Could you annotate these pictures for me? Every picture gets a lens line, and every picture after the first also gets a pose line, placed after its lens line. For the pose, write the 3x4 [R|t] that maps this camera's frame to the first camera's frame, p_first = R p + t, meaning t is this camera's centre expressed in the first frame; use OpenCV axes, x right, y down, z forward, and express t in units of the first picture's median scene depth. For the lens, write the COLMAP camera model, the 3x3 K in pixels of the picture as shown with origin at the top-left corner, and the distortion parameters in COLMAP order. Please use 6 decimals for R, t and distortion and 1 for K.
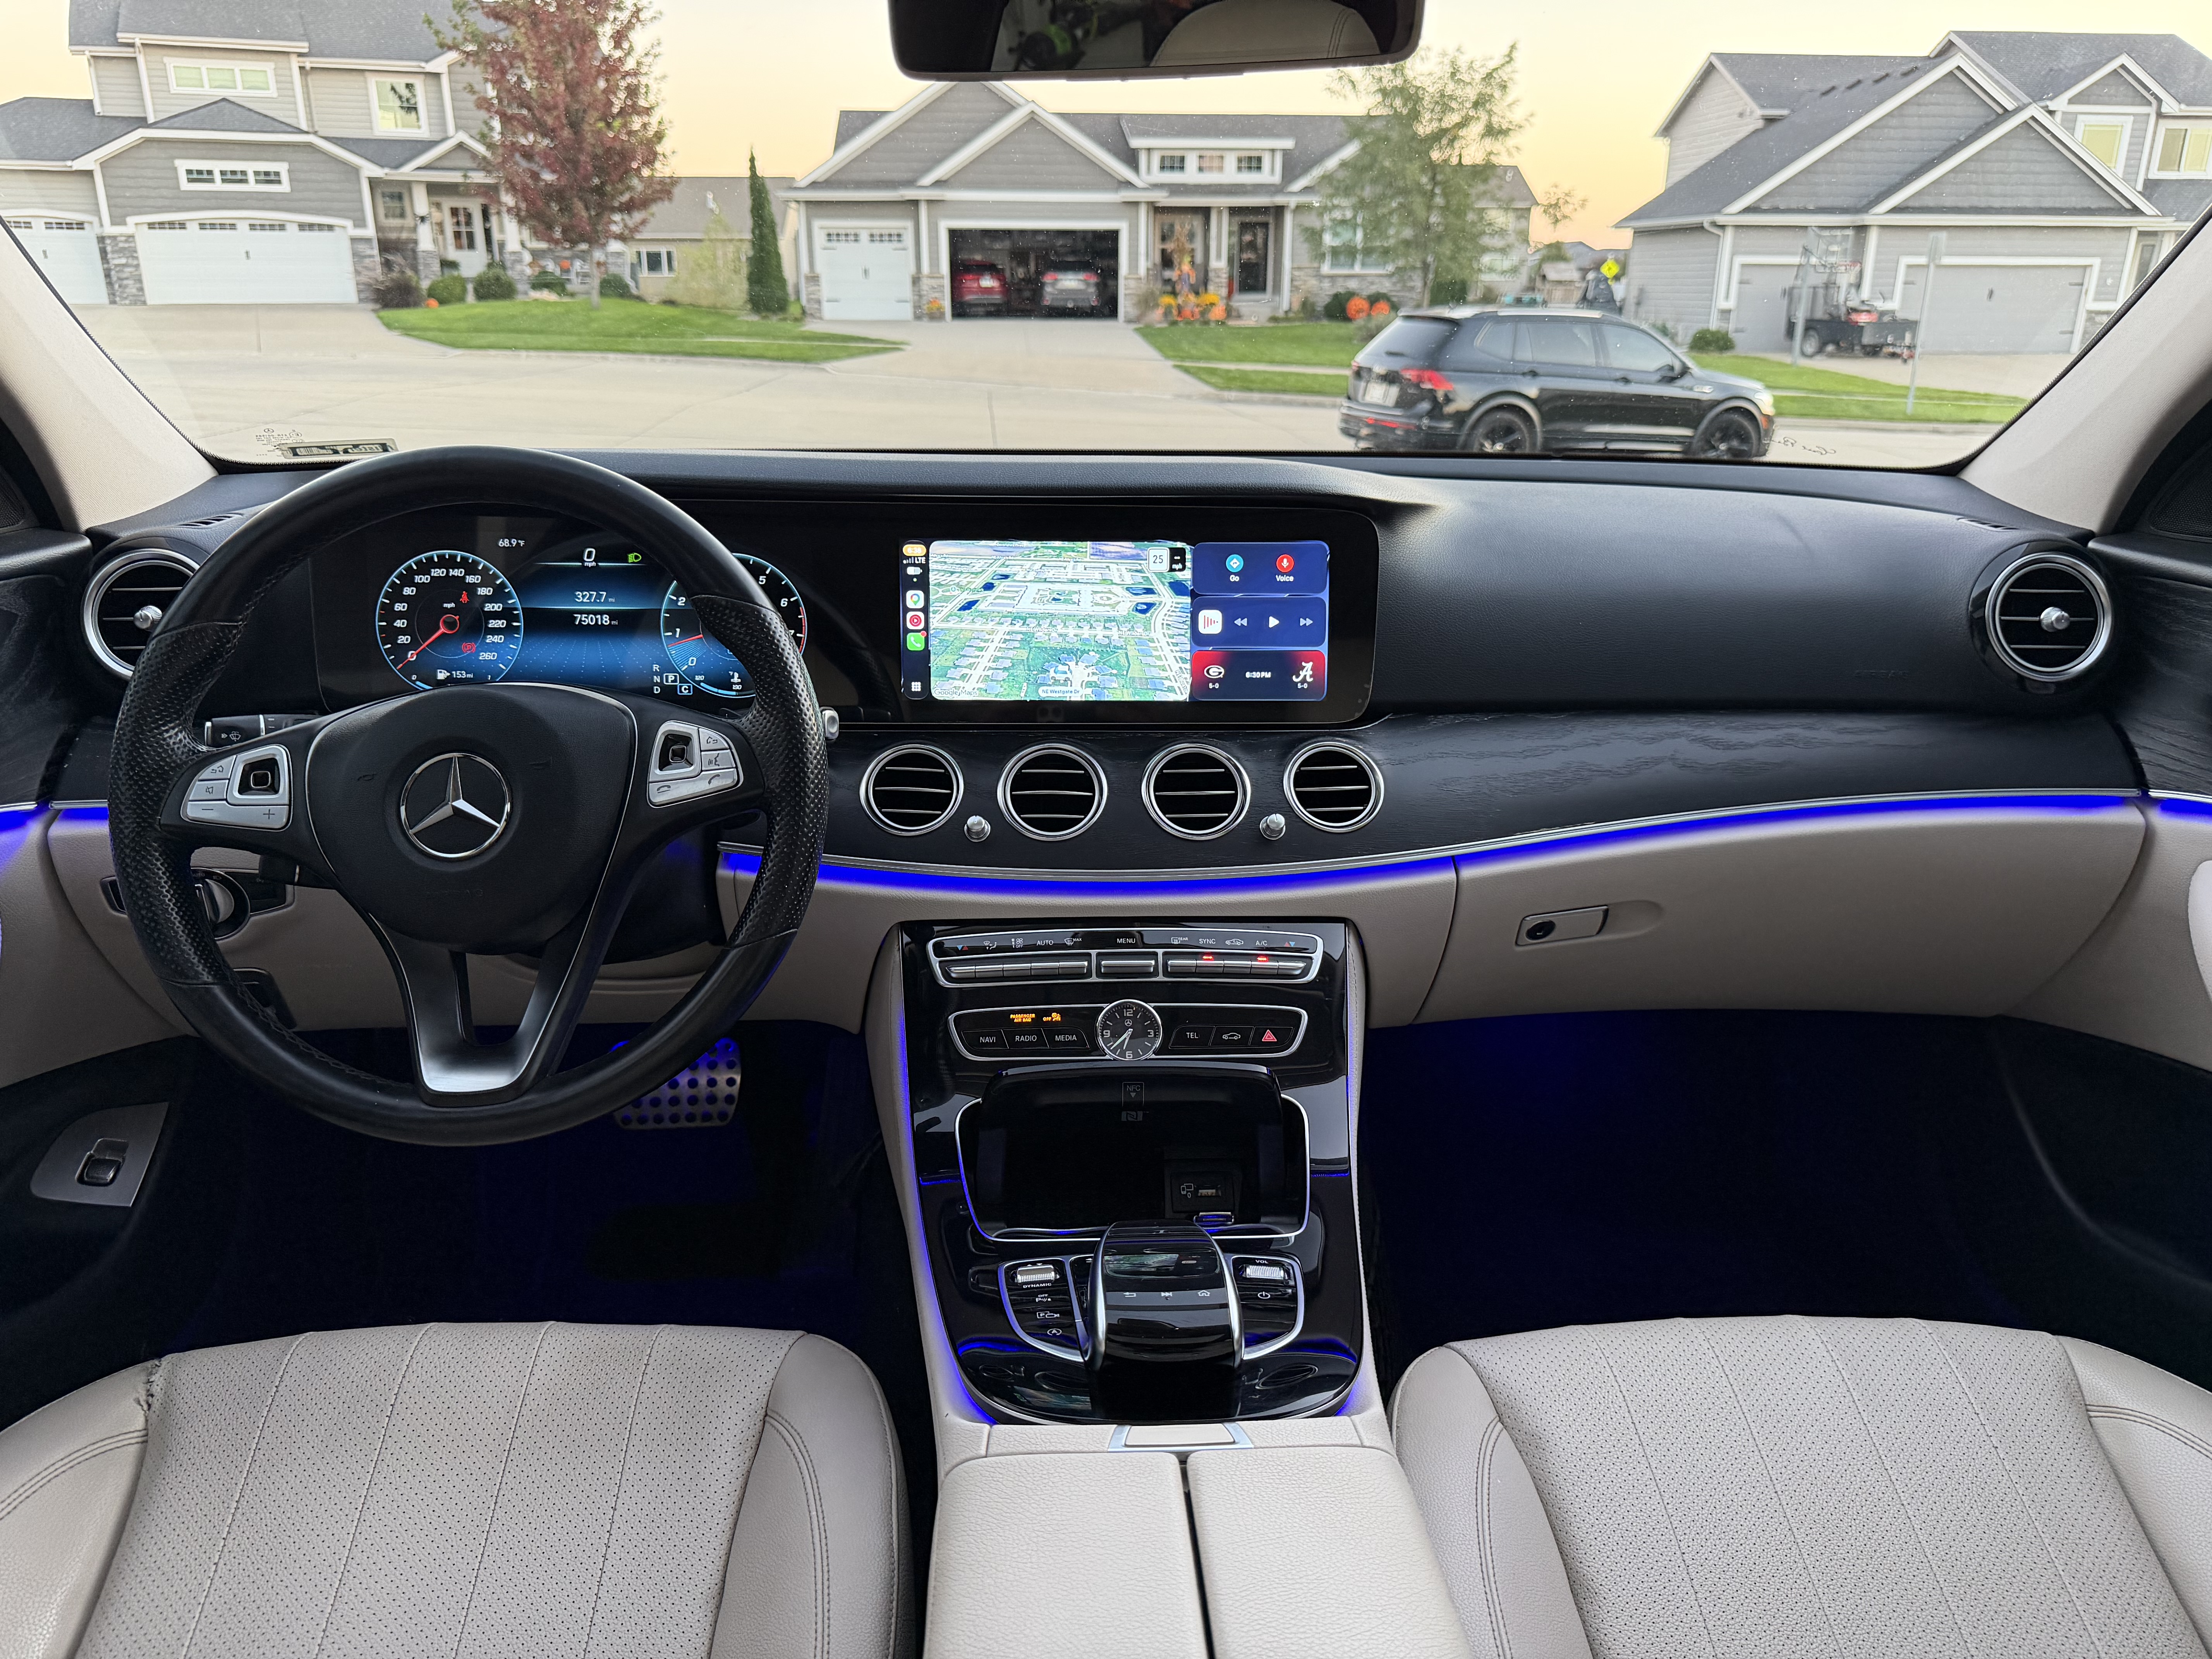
lens RADIAL K [[1610.9, 0, 1106.0], [0, 1610.9, 829.5], [0, 0, 1]] dist [0.036444, -0.044020]
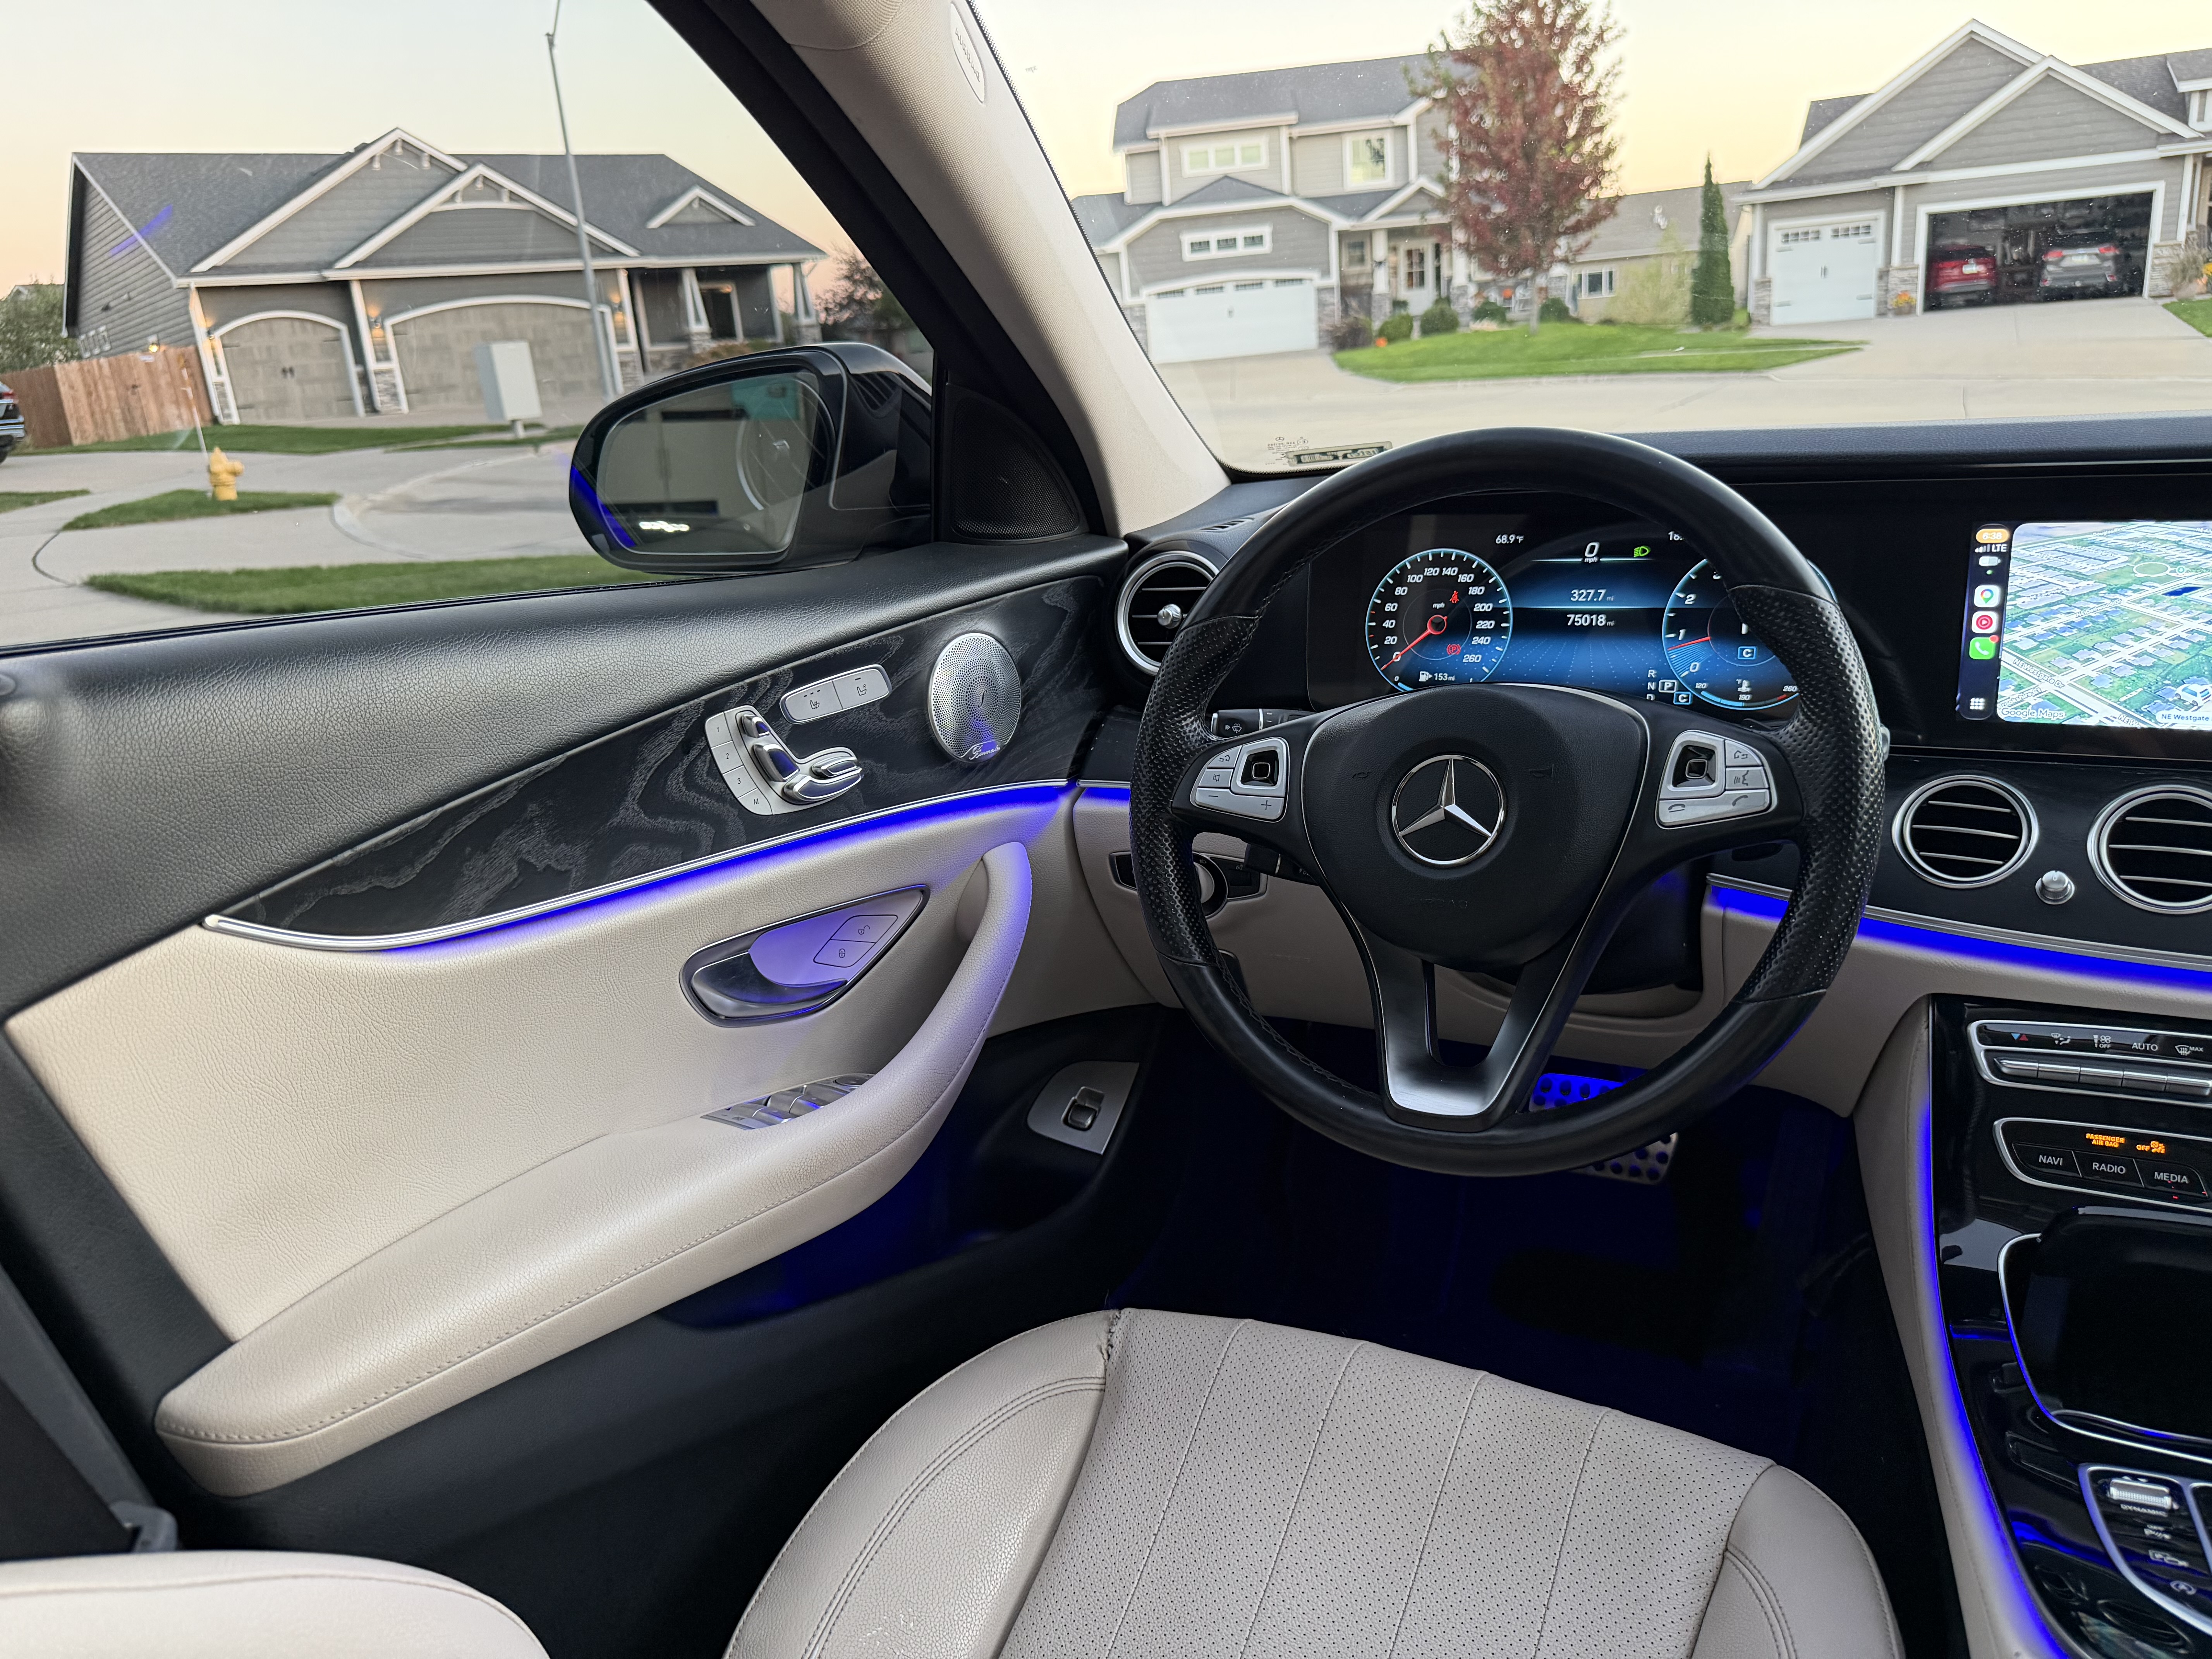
lens RADIAL K [[1576.2, 0, 1060.5], [0, 1576.2, 836.5], [0, 0, 1]] dist [0.040002, -0.036776]
pose [[0.844841, 0.082676, -0.528590, -0.080955], [-0.087329, 0.996048, 0.016213, 0.004345], [0.527842, 0.032463, 0.848722, 0.075108]]
